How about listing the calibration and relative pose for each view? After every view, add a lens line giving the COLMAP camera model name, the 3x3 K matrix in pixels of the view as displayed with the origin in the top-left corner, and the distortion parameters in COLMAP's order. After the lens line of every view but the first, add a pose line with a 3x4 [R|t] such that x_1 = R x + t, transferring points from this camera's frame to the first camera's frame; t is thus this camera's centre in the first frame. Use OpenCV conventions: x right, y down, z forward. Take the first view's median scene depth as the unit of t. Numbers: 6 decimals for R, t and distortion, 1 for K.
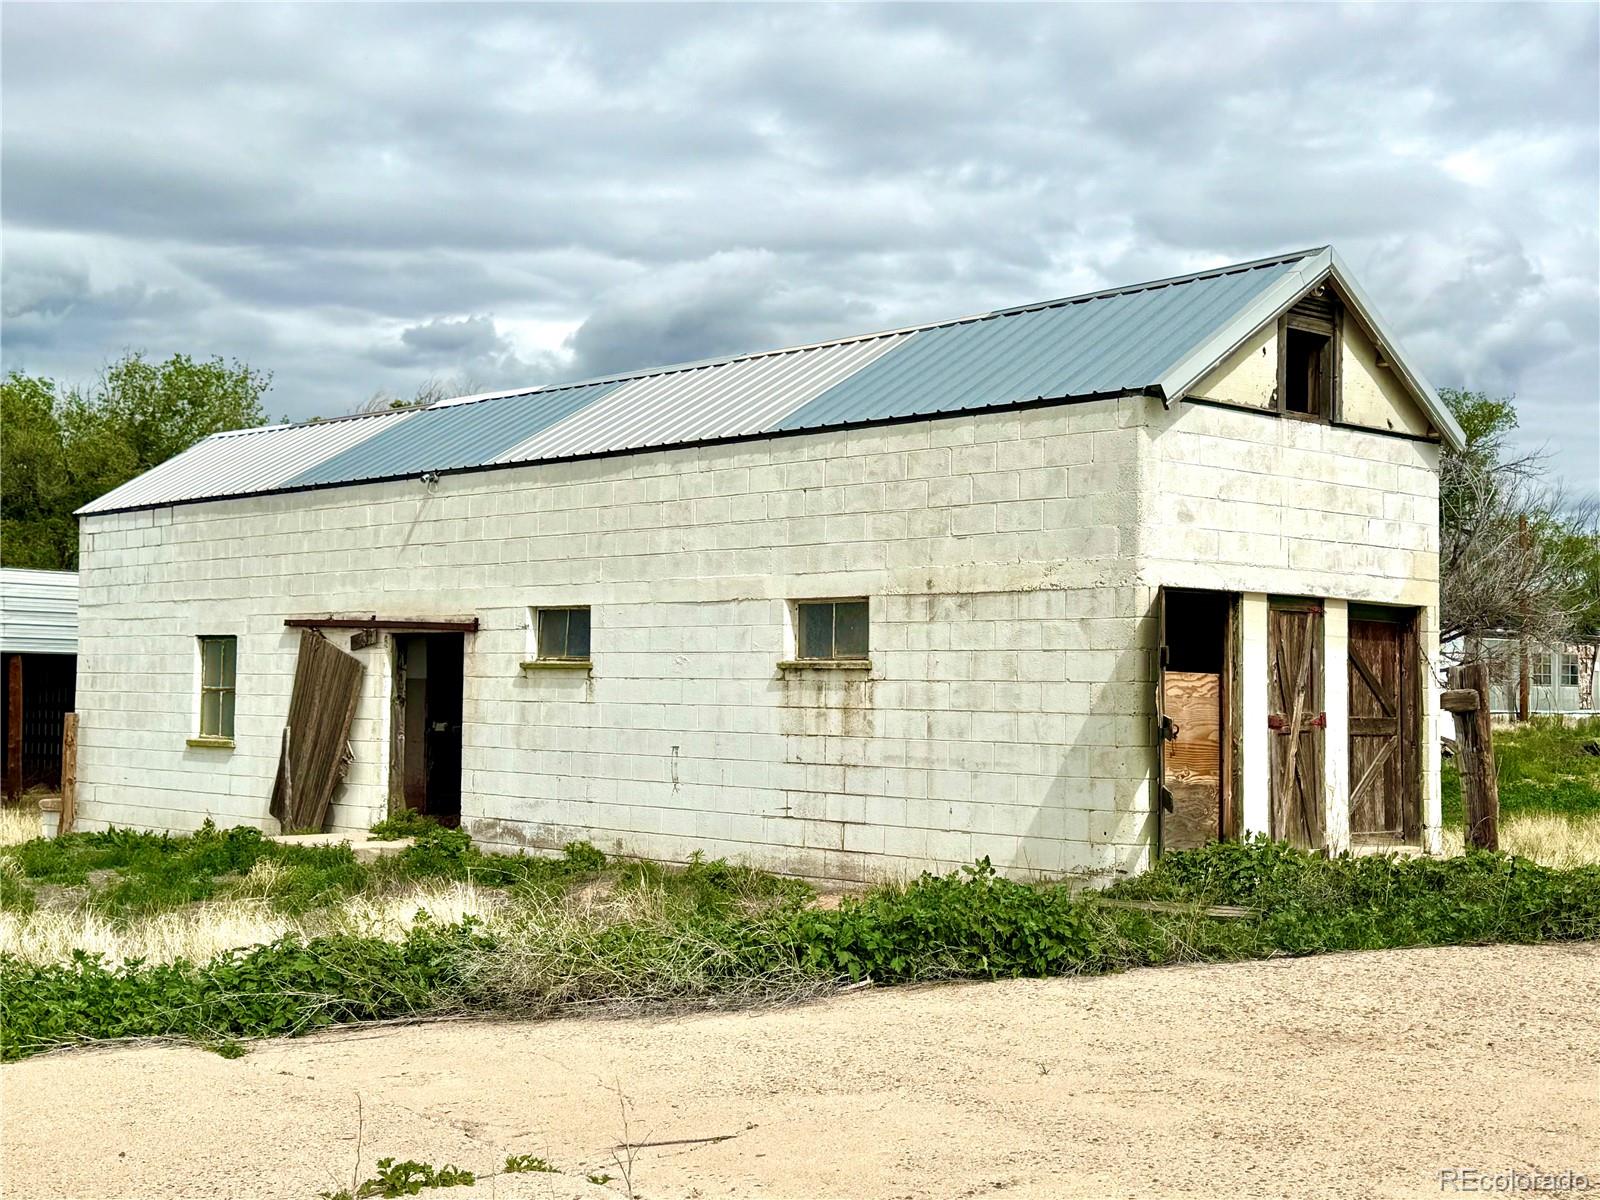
lens RADIAL K [[2058.1, 0, 804.8], [0, 2058.1, 603.7], [0, 0, 1]] dist [0.116901, 0.000000]
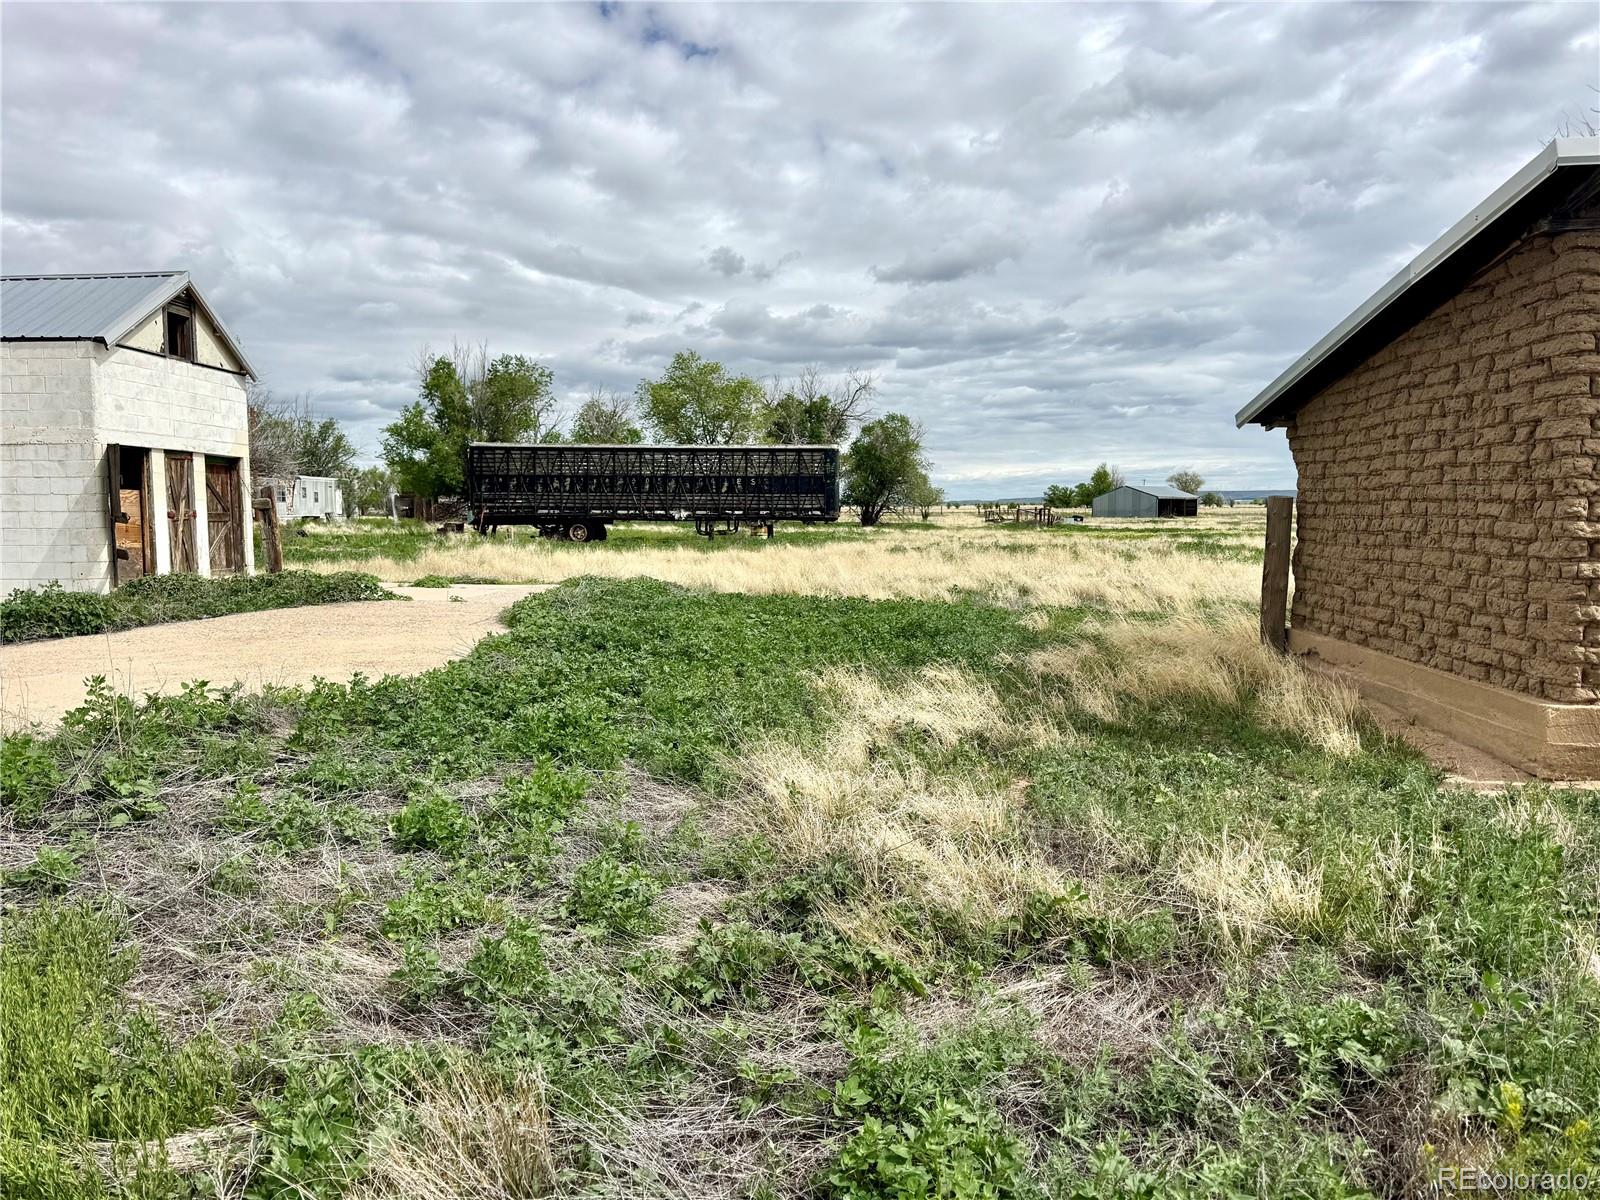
lens RADIAL K [[1147.8, 0, 790.6], [0, 1147.8, 600.6], [0, 0, 1]] dist [0.041800, -0.044051]
pose [[0.711449, -0.067088, 0.699528, -0.129778], [-0.017778, 0.993396, 0.113352, 0.002760], [-0.702512, -0.093081, 0.705558, -0.200579]]
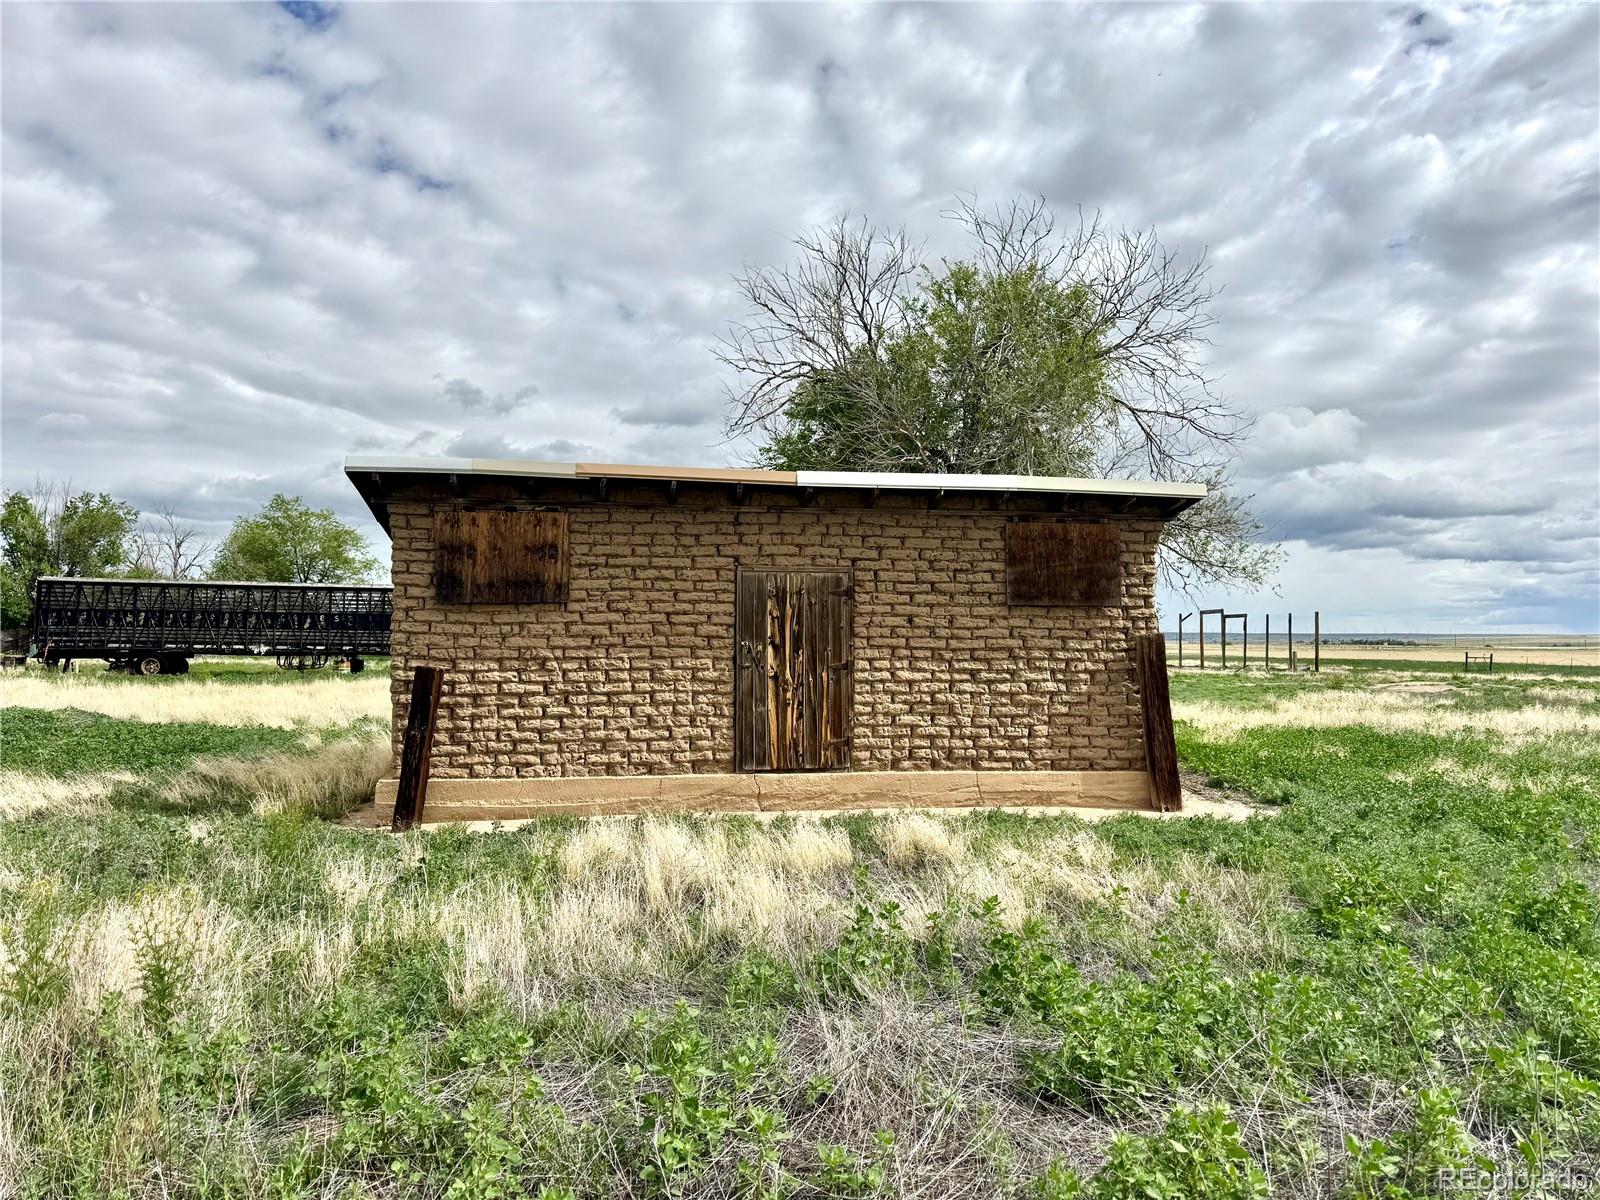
lens RADIAL K [[1147.8, 0, 788.3], [0, 1147.8, 634.5], [0, 0, 1]] dist [0.041800, -0.044051]
pose [[0.540197, 0.003239, 0.841532, -0.101813], [-0.037551, 0.999089, 0.020259, -0.032164], [-0.840700, -0.042544, 0.539827, -0.744673]]
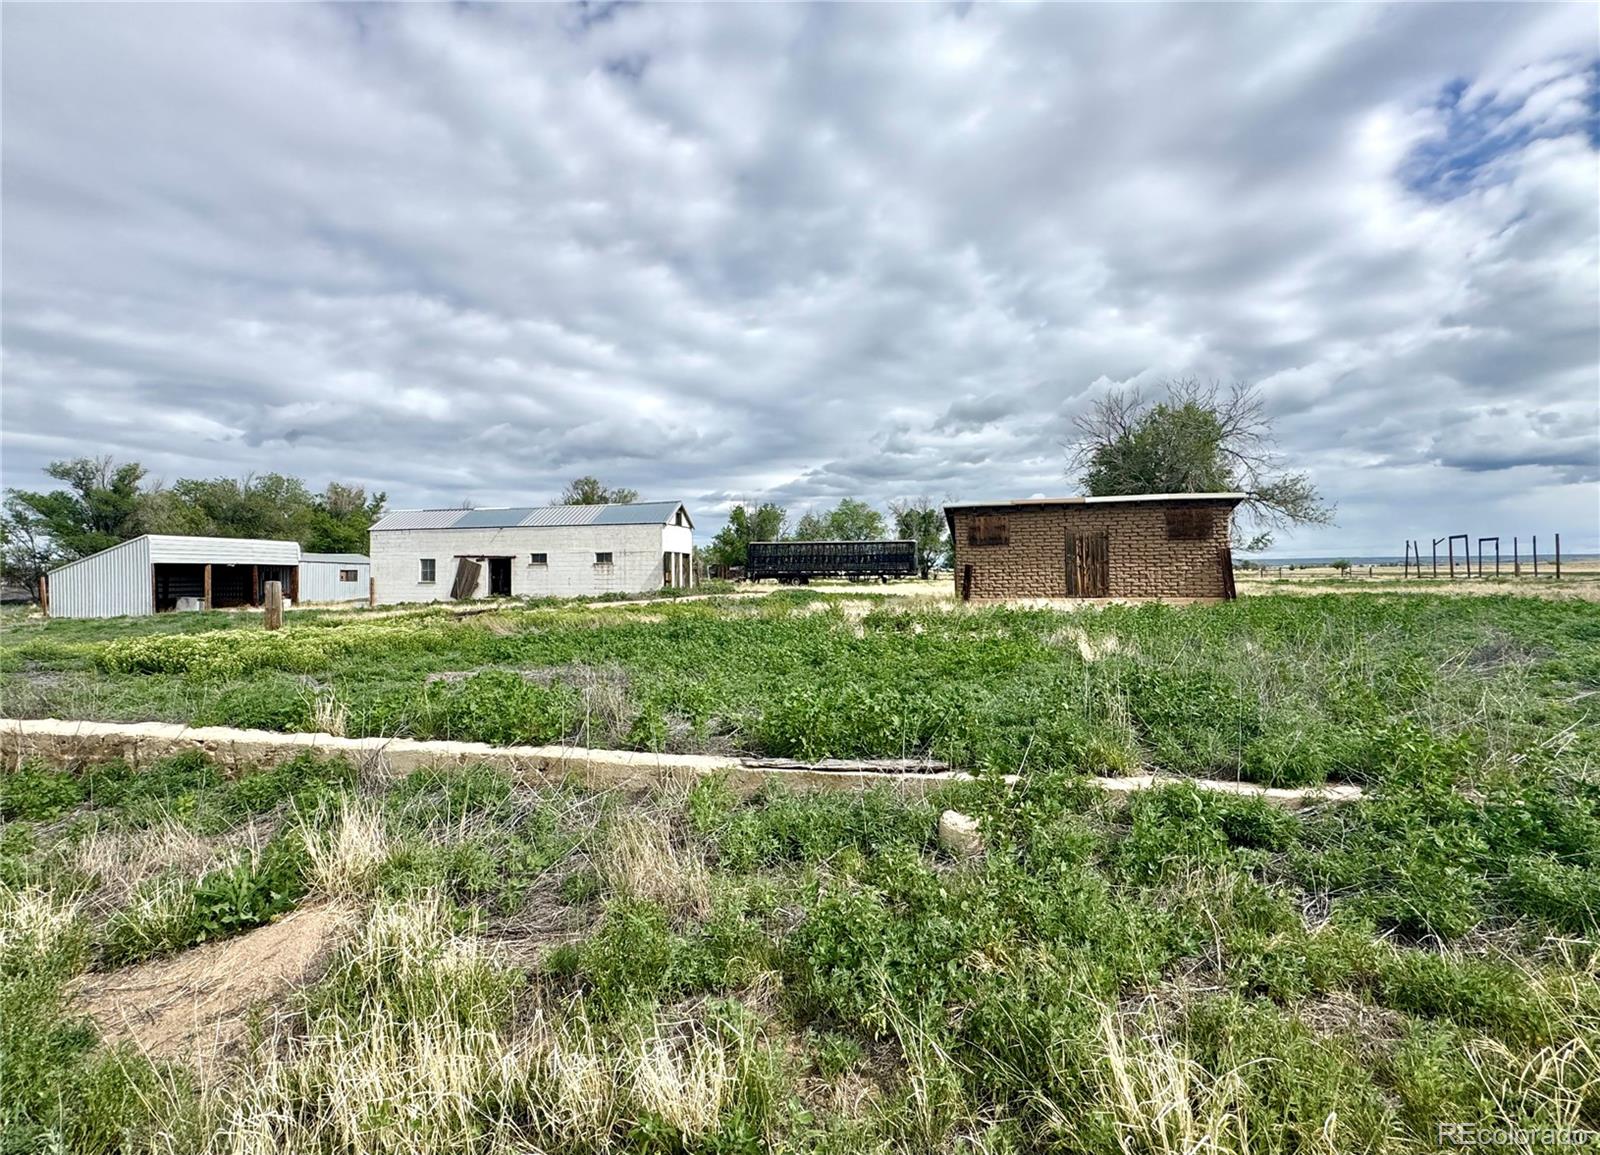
lens RADIAL K [[777.0, 0, 800.9], [0, 777.0, 559.8], [0, 0, 1]] dist [-0.002659, -0.000323]
pose [[0.829345, -0.006078, 0.558704, -0.861774], [-0.004007, 0.999850, 0.016825, -0.023893], [-0.558723, -0.016192, 0.829196, -1.356107]]
